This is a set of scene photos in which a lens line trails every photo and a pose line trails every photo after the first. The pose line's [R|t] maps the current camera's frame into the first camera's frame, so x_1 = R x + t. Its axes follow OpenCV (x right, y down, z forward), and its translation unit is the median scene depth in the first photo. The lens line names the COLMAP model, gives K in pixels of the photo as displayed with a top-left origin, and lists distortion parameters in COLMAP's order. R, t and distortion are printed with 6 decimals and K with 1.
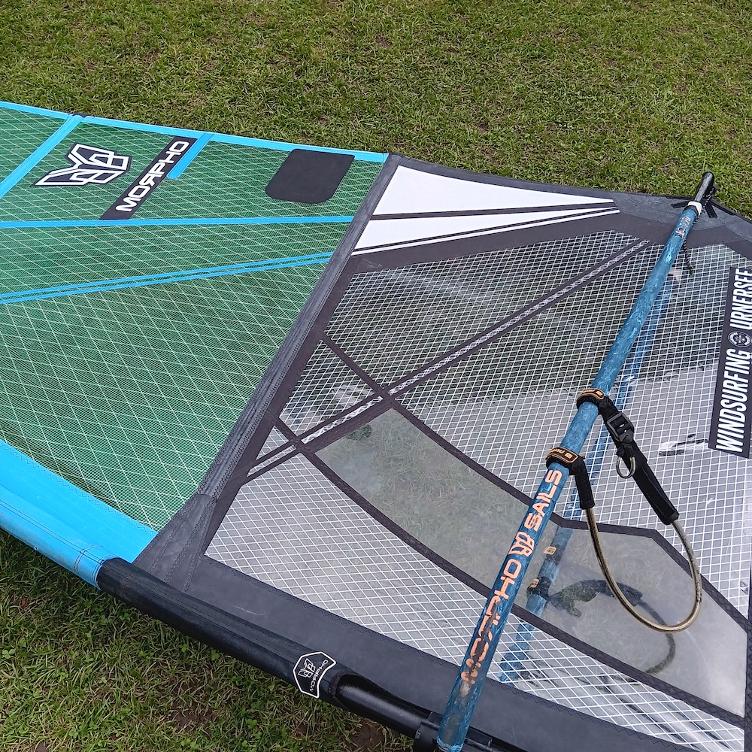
lens RADIAL K [[776.8, 0, 368.4], [0, 776.8, 378.6], [0, 0, 1]] dist [0.136864, -0.328725]
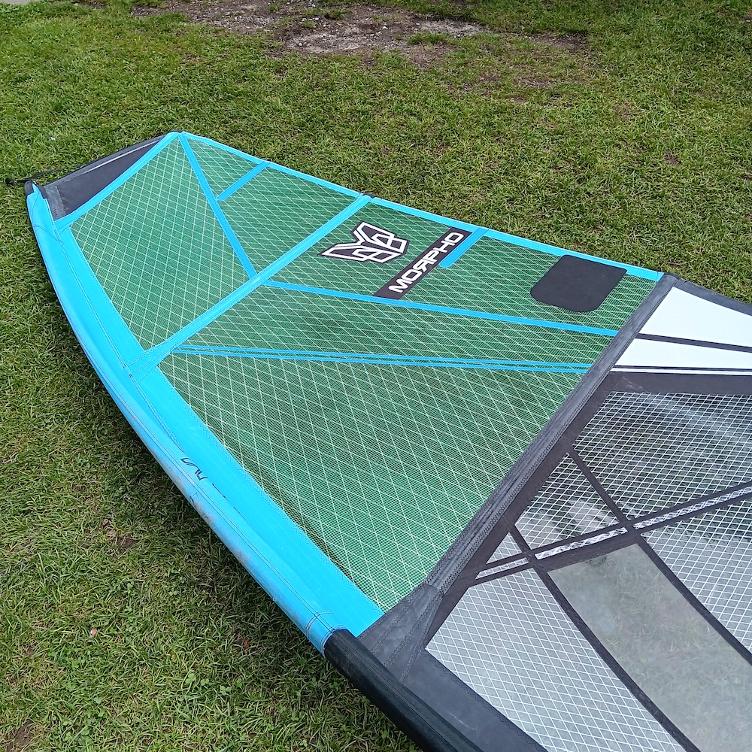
lens RADIAL K [[776.8, 0, 368.4], [0, 776.8, 378.6], [0, 0, 1]] dist [0.136864, -0.328725]
pose [[0.948546, 0.186709, -0.255736, -0.055992], [-0.209800, 0.975517, -0.065956, -0.020705], [0.237160, 0.116216, 0.964494, -0.017983]]
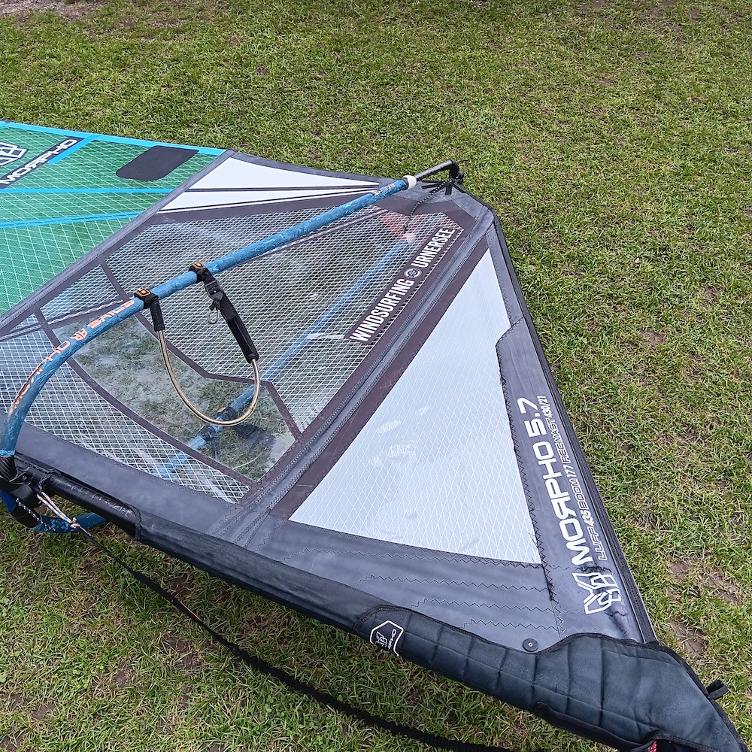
lens RADIAL K [[776.8, 0, 368.4], [0, 776.8, 378.6], [0, 0, 1]] dist [0.136864, -0.328725]
pose [[0.994884, 0.041097, -0.092292, 0.449951], [-0.048772, 0.995397, -0.082499, 0.198134], [0.088476, 0.086578, 0.992309, -0.222130]]
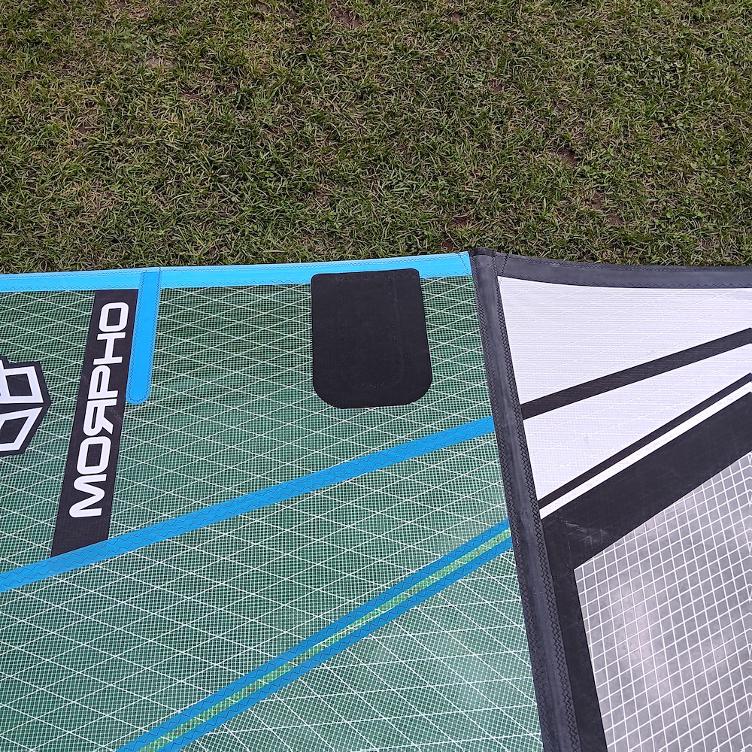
lens RADIAL K [[776.8, 0, 368.4], [0, 776.8, 378.6], [0, 0, 1]] dist [0.136864, -0.328725]
pose [[0.950832, -0.250158, 0.182593, -0.218056], [0.213067, 0.956234, 0.200546, -0.393619], [-0.224770, -0.151781, 0.962518, 0.491126]]
